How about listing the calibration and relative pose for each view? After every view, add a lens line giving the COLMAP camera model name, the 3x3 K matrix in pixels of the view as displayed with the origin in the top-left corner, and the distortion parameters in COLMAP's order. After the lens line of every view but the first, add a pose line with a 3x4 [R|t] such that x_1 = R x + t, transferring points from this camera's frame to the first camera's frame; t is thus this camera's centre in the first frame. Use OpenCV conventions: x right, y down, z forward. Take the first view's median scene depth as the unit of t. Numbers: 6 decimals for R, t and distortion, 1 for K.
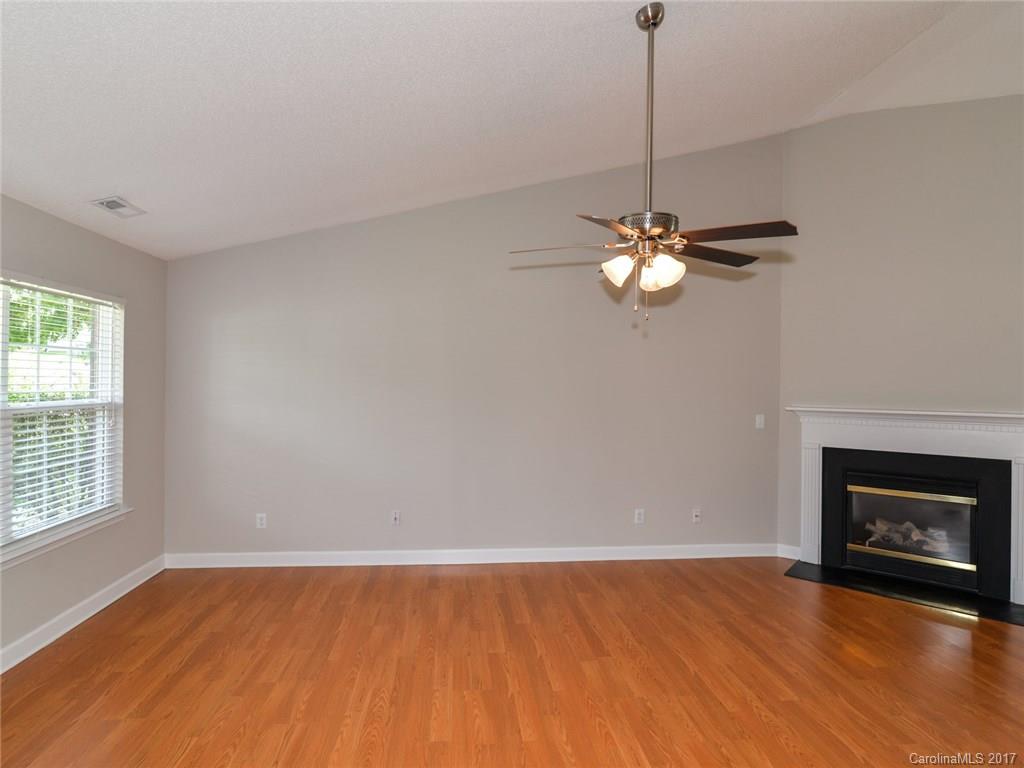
lens RADIAL K [[555.6, 0, 513.3], [0, 555.6, 378.0], [0, 0, 1]] dist [-0.019981, 0.000336]
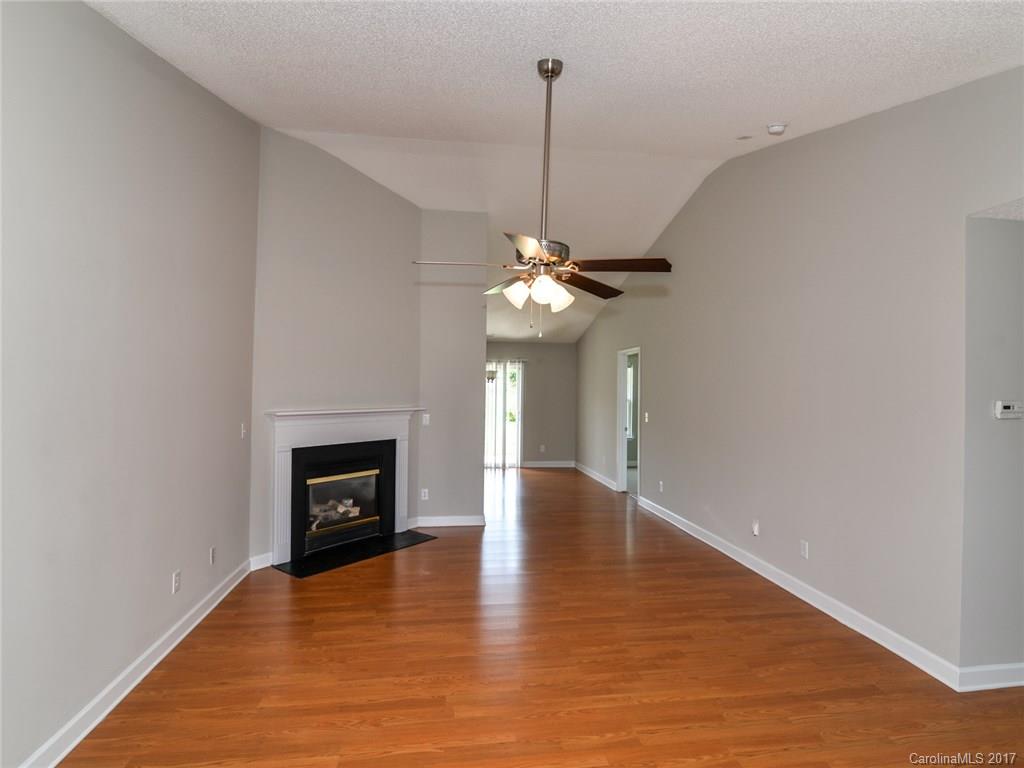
lens RADIAL K [[525.4, 0, 513.2], [0, 525.4, 381.7], [0, 0, 1]] dist [-0.040201, -0.000150]
pose [[-0.044483, 0.000664, 0.999010, -0.477499], [-0.010139, 0.999948, -0.001116, -0.005462], [-0.998959, -0.010179, -0.044474, 0.664842]]
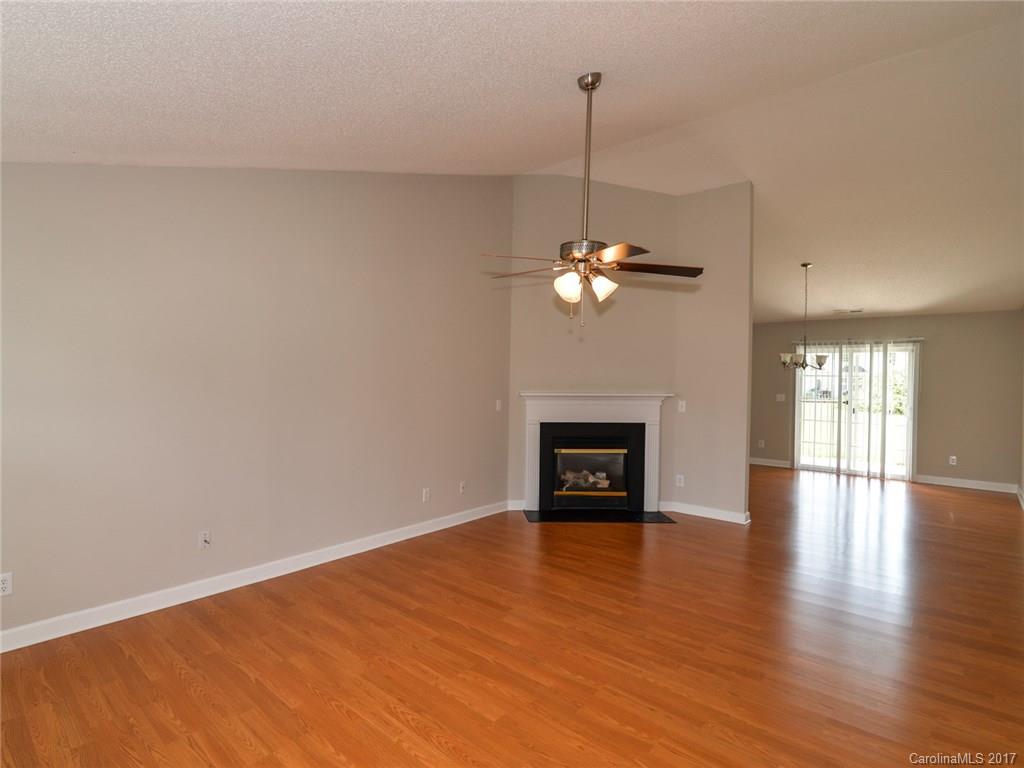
lens RADIAL K [[538.1, 0, 461.5], [0, 538.1, 379.5], [0, 0, 1]] dist [-0.017691, -0.000433]
pose [[0.752193, -0.010732, 0.658856, -0.466708], [-0.003599, 0.999786, 0.020394, -0.004803], [-0.658933, -0.017711, 0.751993, 0.158280]]
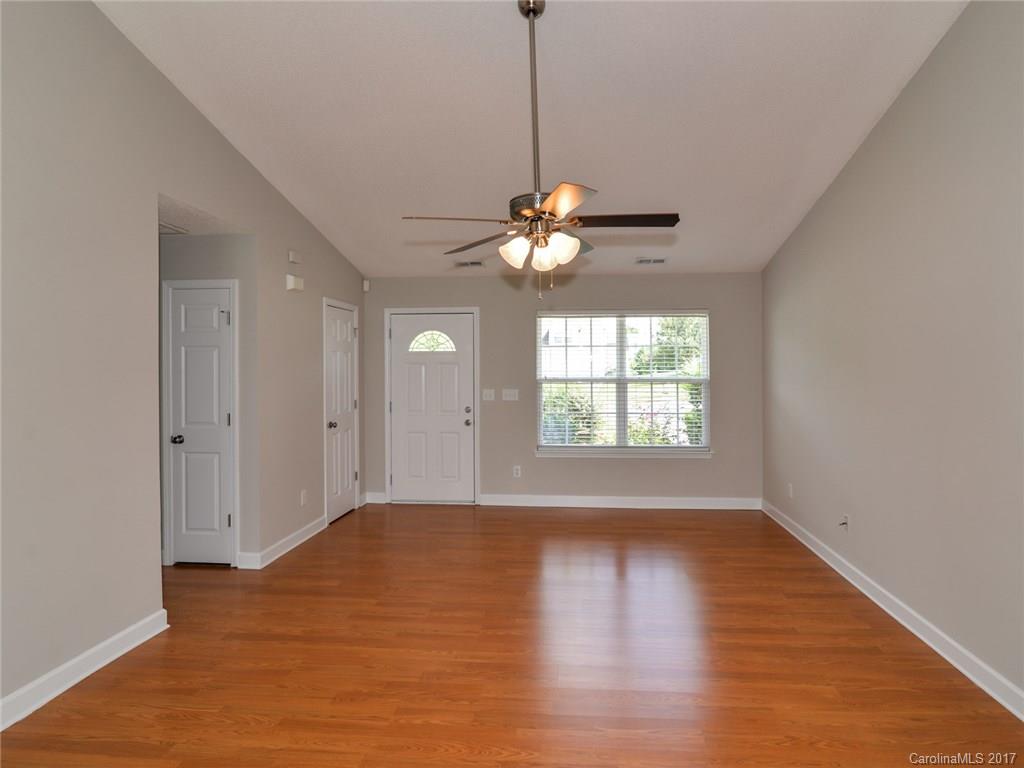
lens RADIAL K [[555.6, 0, 513.3], [0, 555.6, 378.0], [0, 0, 1]] dist [-0.019981, 0.000336]
pose [[-0.219554, 0.017894, -0.975436, 0.749507], [-0.003167, 0.999813, 0.019054, 0.013841], [0.975595, 0.007273, -0.219456, 0.708098]]
